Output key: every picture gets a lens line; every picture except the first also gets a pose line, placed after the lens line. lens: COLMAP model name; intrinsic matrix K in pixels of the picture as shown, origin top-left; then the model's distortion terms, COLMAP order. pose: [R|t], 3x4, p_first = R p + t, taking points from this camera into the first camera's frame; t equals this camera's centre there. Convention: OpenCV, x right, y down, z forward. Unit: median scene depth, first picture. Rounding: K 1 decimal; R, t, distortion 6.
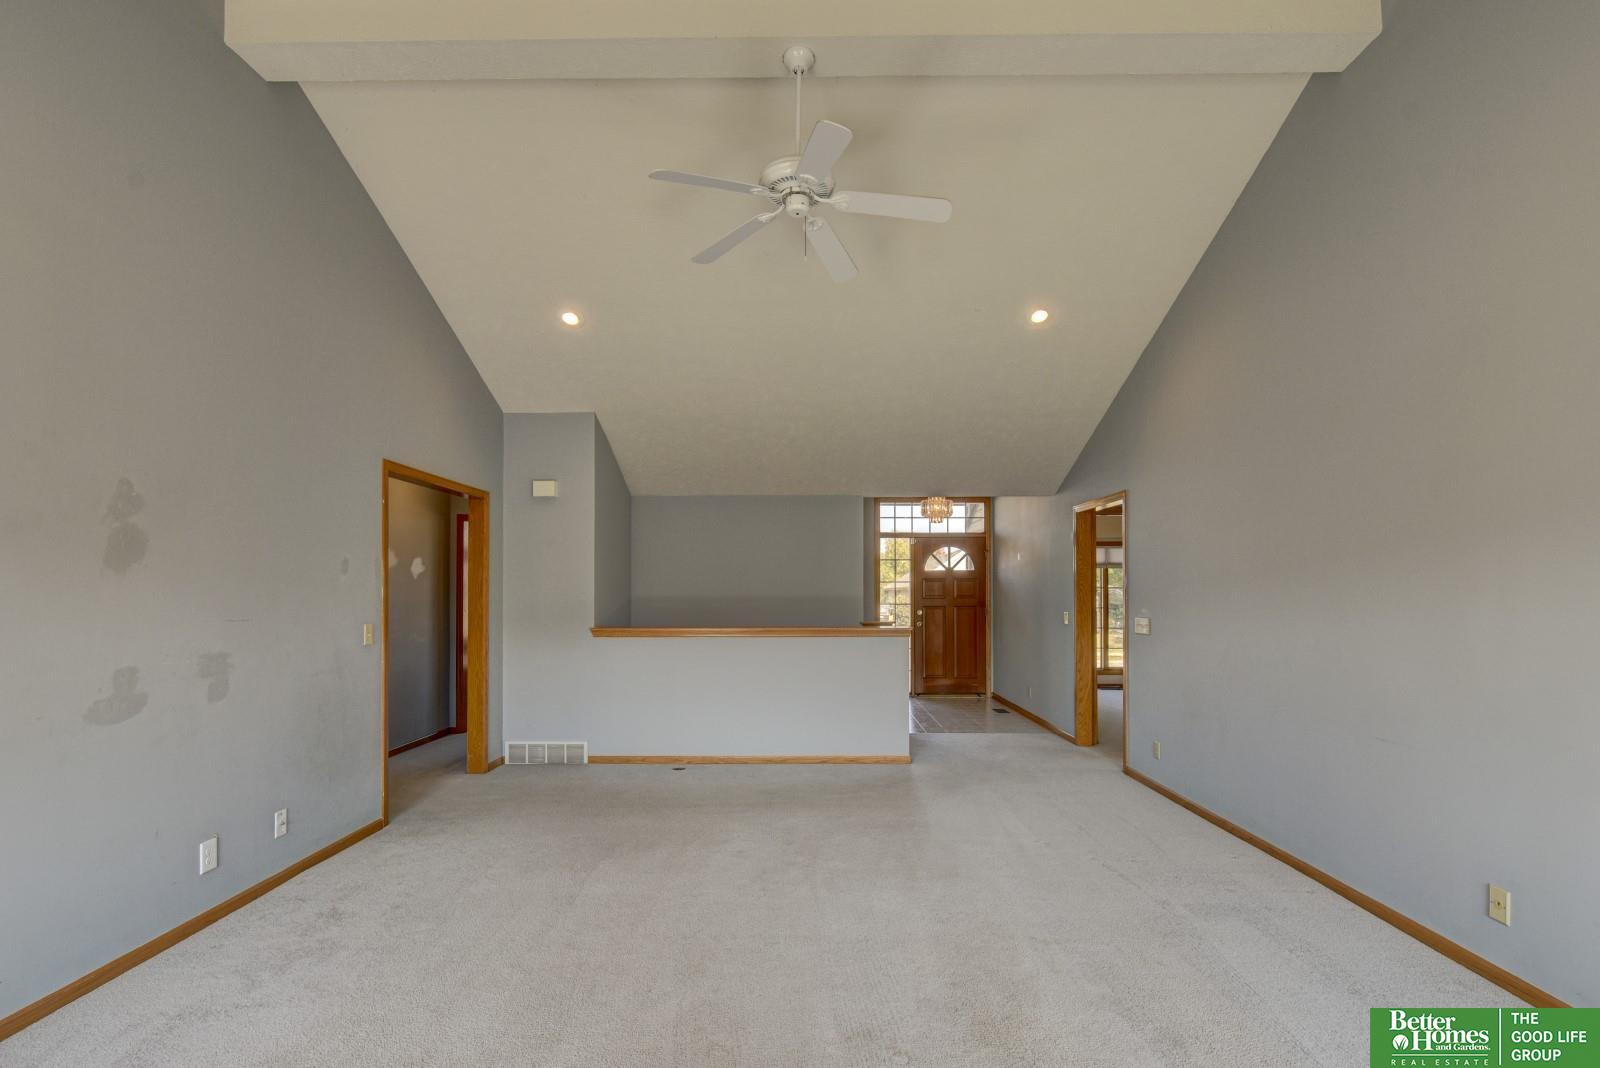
lens RADIAL K [[730.1, 0, 810.7], [0, 730.1, 586.1], [0, 0, 1]] dist [0.002057, -0.000540]
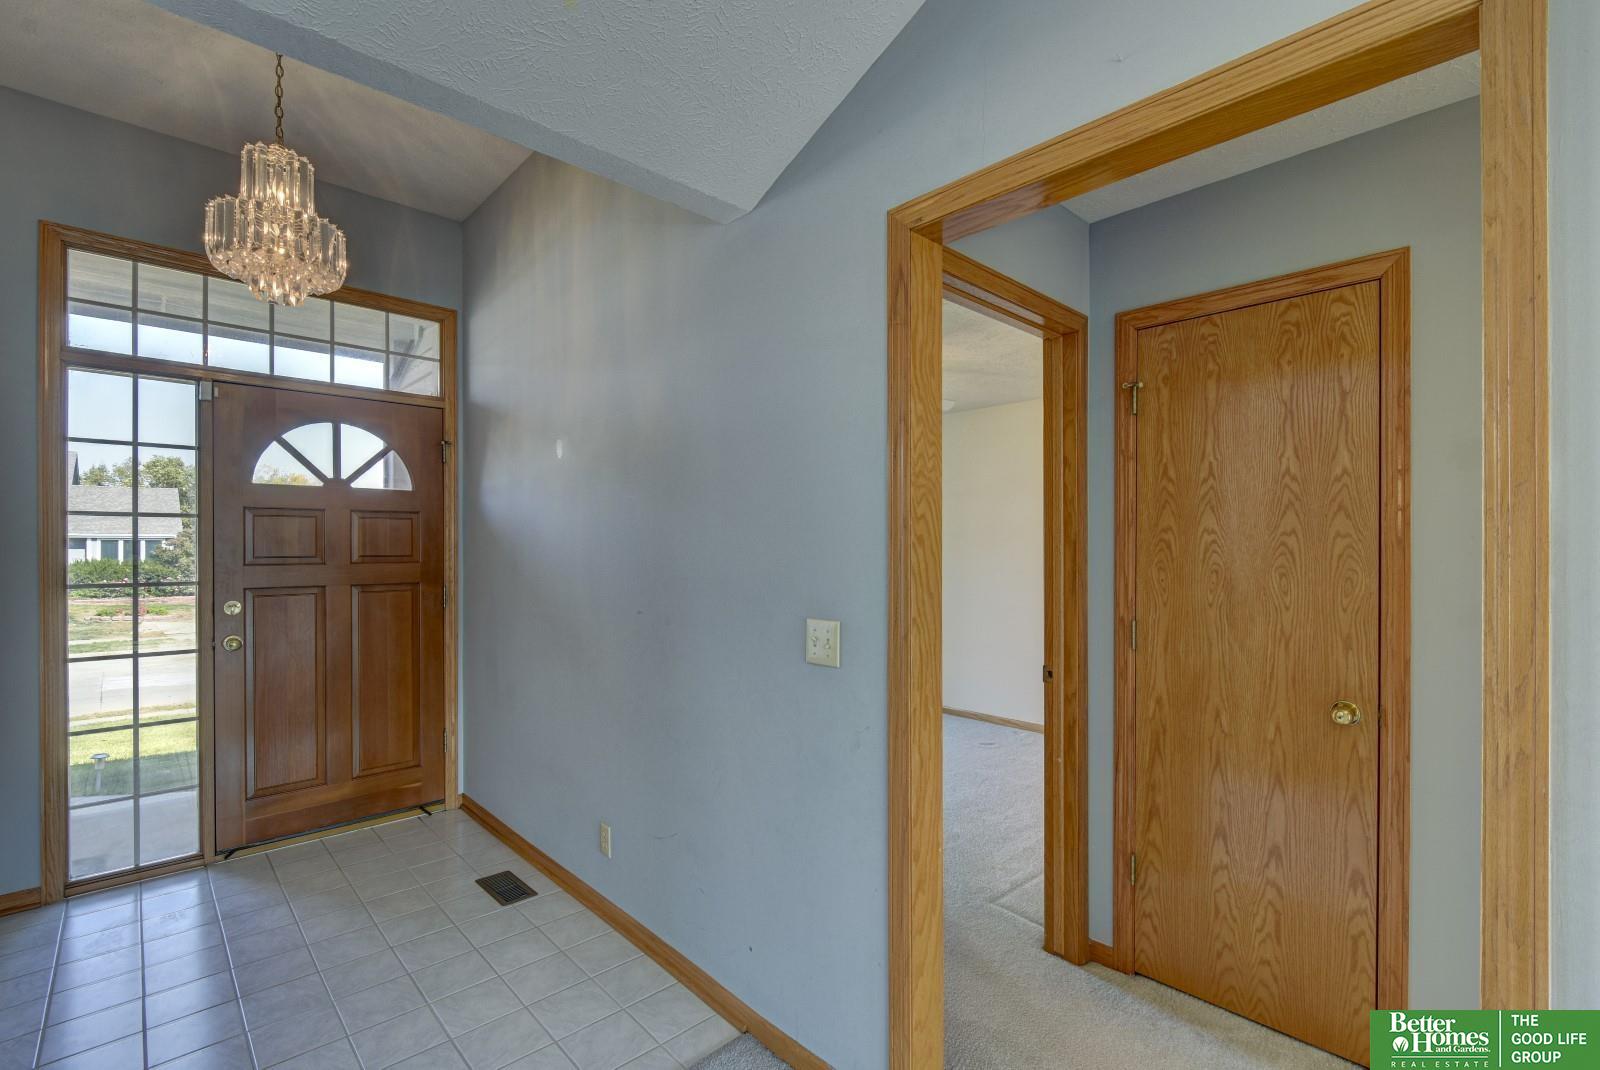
lens RADIAL K [[707.7, 0, 796.2], [0, 707.7, 547.0], [0, 0, 1]] dist [-0.003451, -0.000353]
pose [[0.715646, -0.002892, 0.698457, 0.108927], [-0.002450, 0.999975, 0.006650, 0.005676], [-0.698459, -0.006470, 0.715621, 0.593523]]
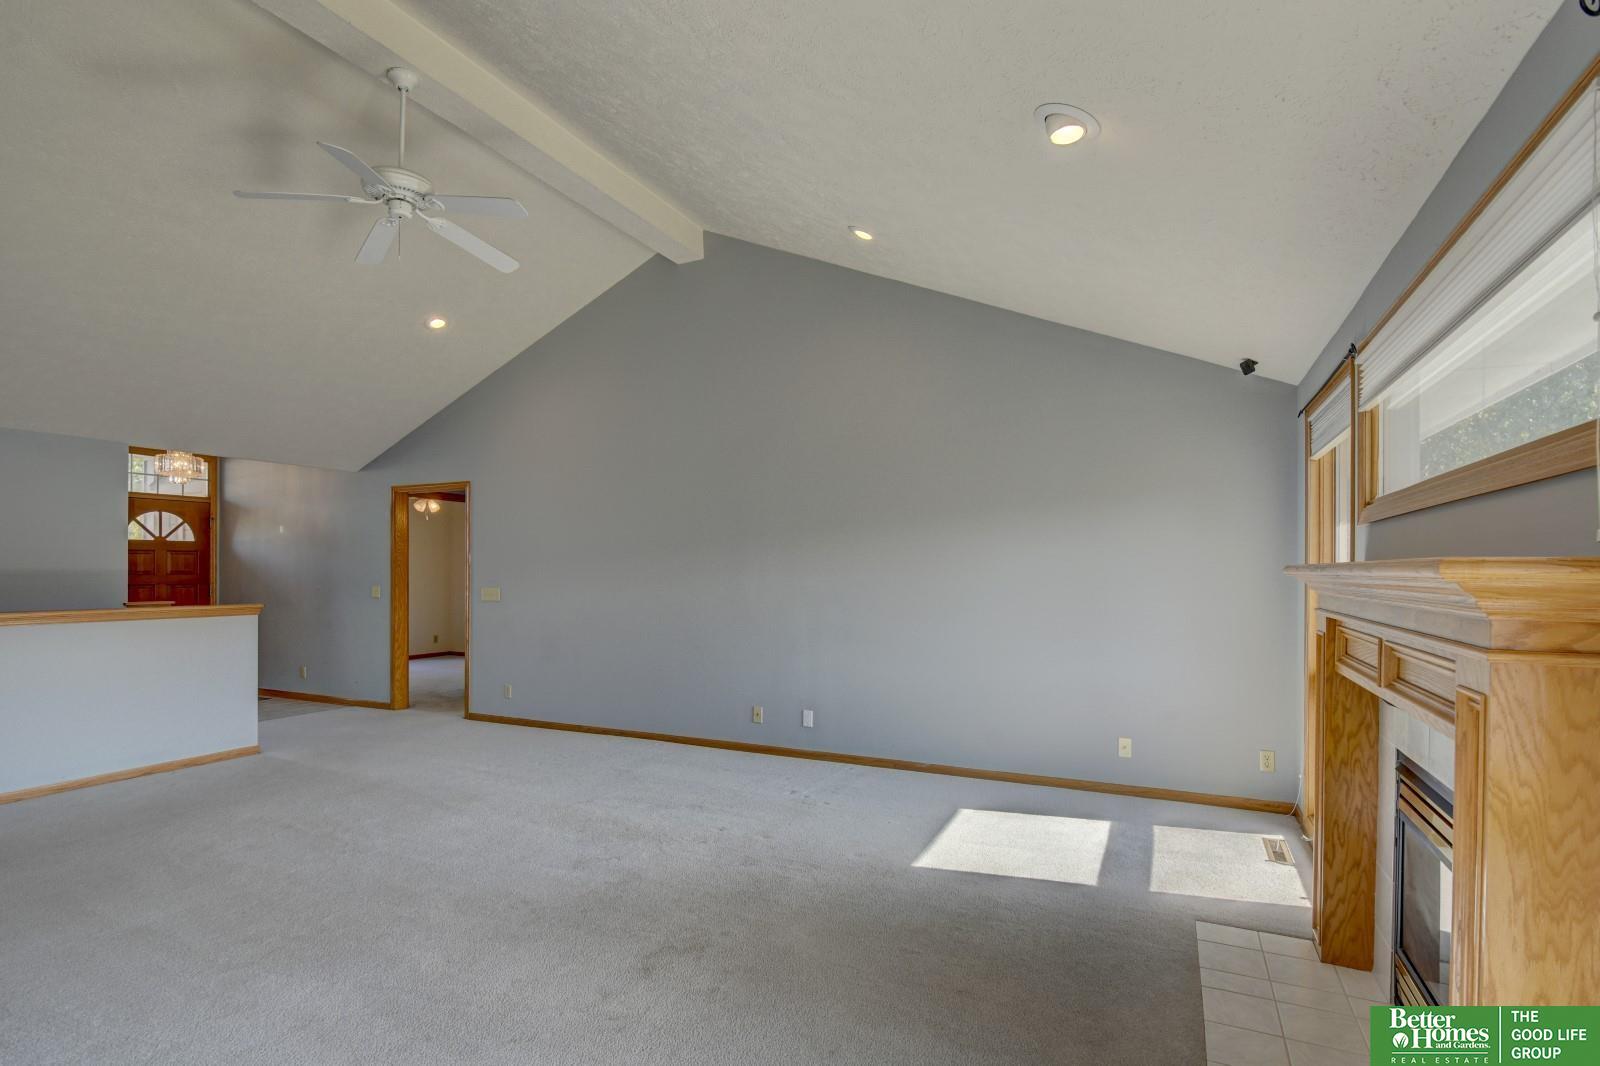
lens RADIAL K [[784.4, 0, 807.9], [0, 784.4, 567.1], [0, 0, 1]] dist [-0.015858, -0.000379]
pose [[0.407883, 0.005809, 0.913016, -0.309558], [-0.008354, 0.999962, -0.002631, 0.004806], [-0.912996, -0.006554, 0.407916, -0.014204]]
